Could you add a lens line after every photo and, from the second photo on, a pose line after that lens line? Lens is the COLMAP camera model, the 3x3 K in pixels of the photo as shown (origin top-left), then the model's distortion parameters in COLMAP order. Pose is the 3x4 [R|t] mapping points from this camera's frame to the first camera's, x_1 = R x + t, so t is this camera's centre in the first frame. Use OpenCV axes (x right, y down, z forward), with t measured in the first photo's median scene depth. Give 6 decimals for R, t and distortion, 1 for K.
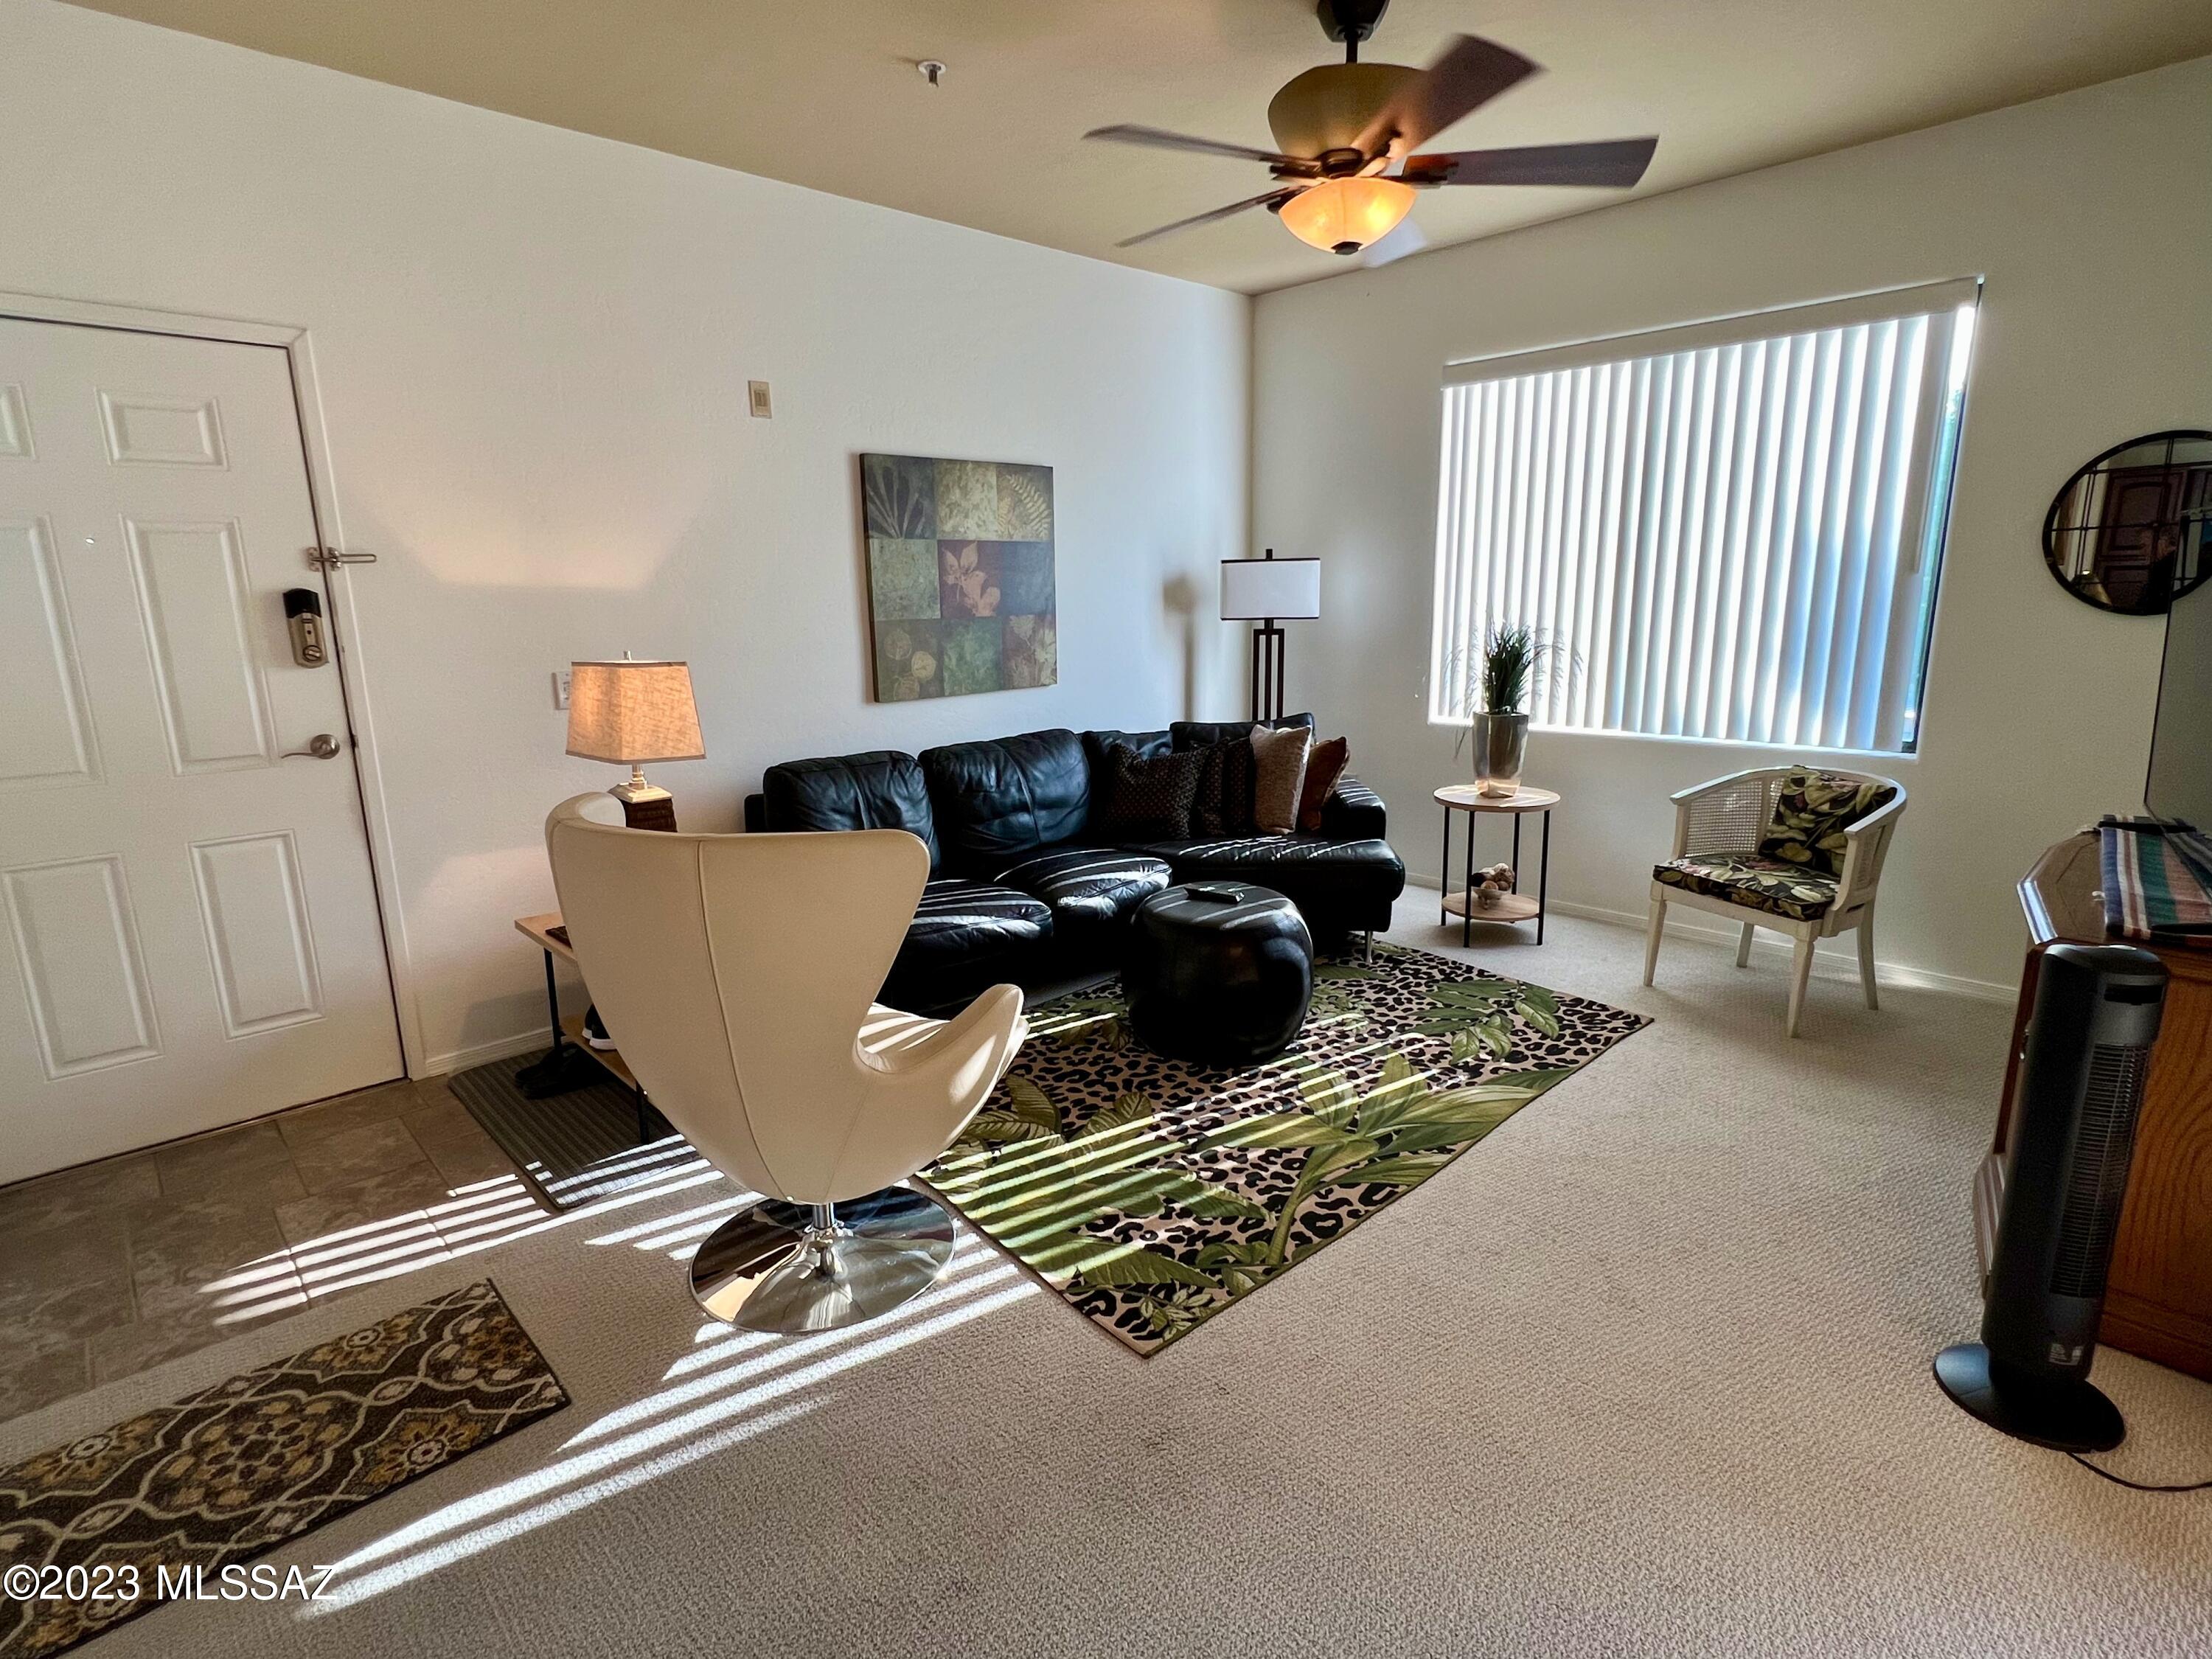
lens RADIAL K [[1111.6, 0, 1097.2], [0, 1111.6, 833.6], [0, 0, 1]] dist [-0.003853, 0.001141]
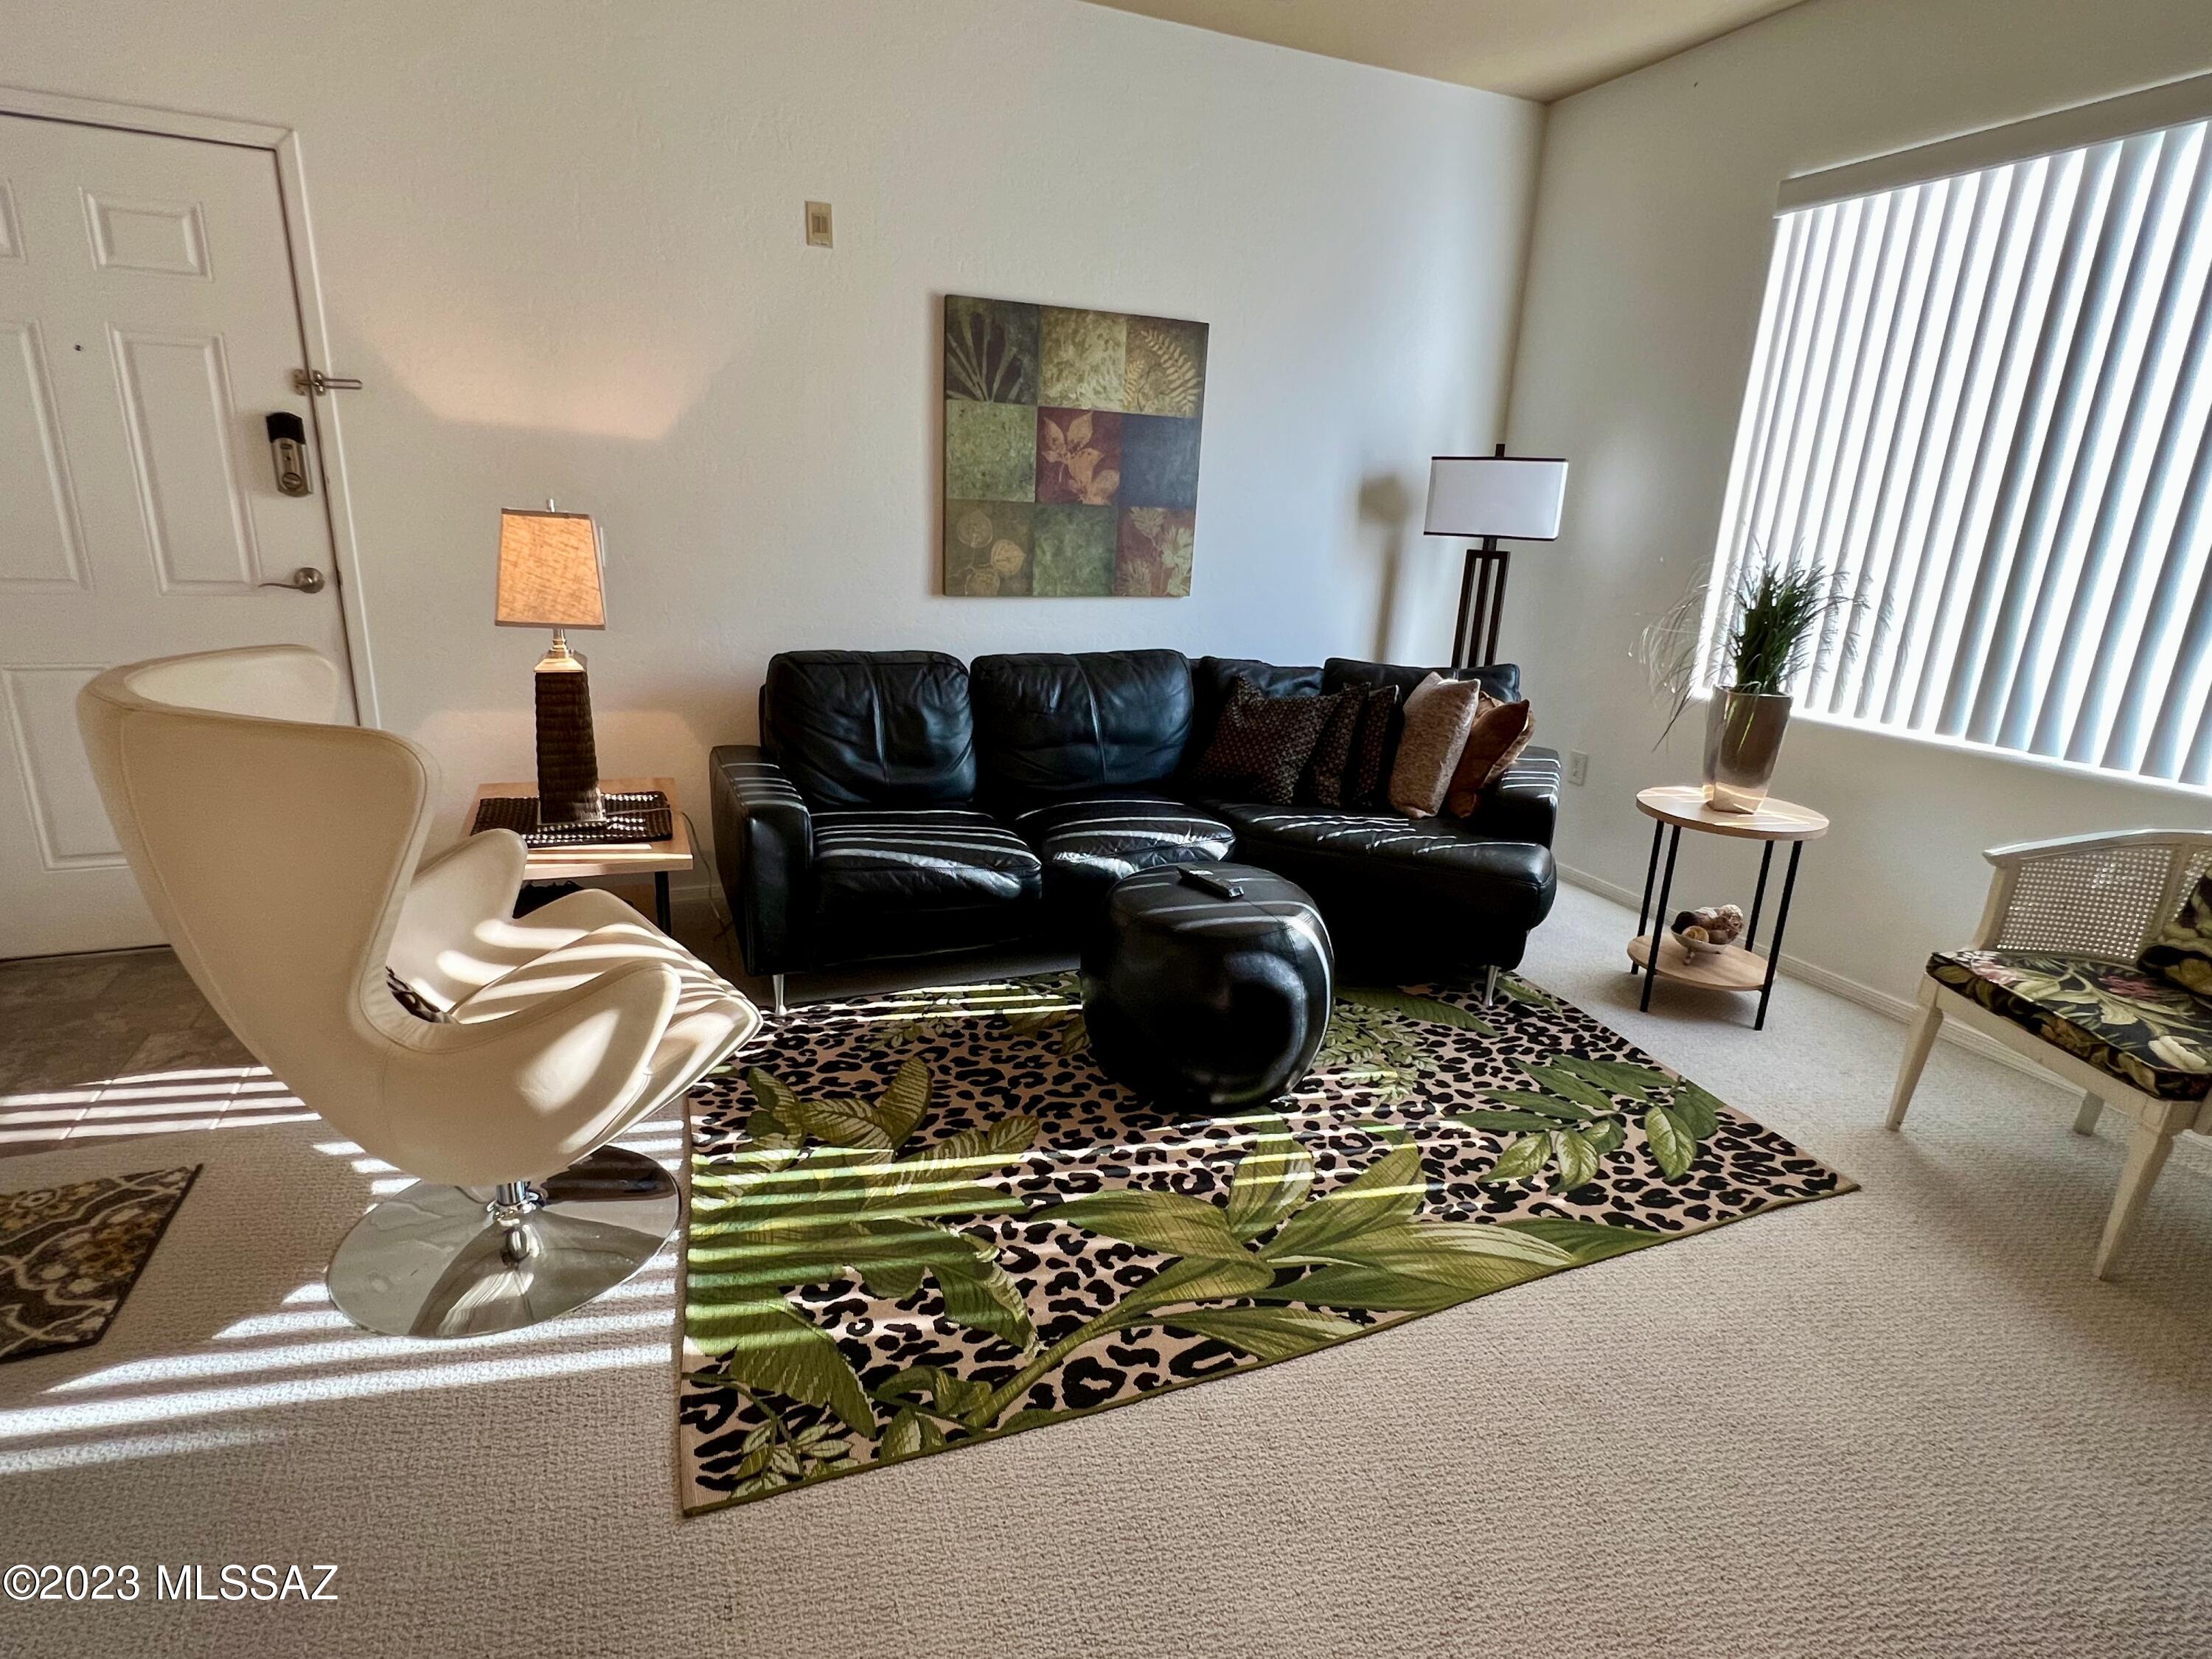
lens RADIAL K [[1111.6, 0, 1116.3], [0, 1111.6, 836.4], [0, 0, 1]] dist [-0.003853, 0.001141]
pose [[0.935083, 0.156409, -0.318049, 0.268854], [-0.134347, 0.986811, 0.090302, -0.033980], [0.327979, -0.041711, 0.943764, 0.257126]]
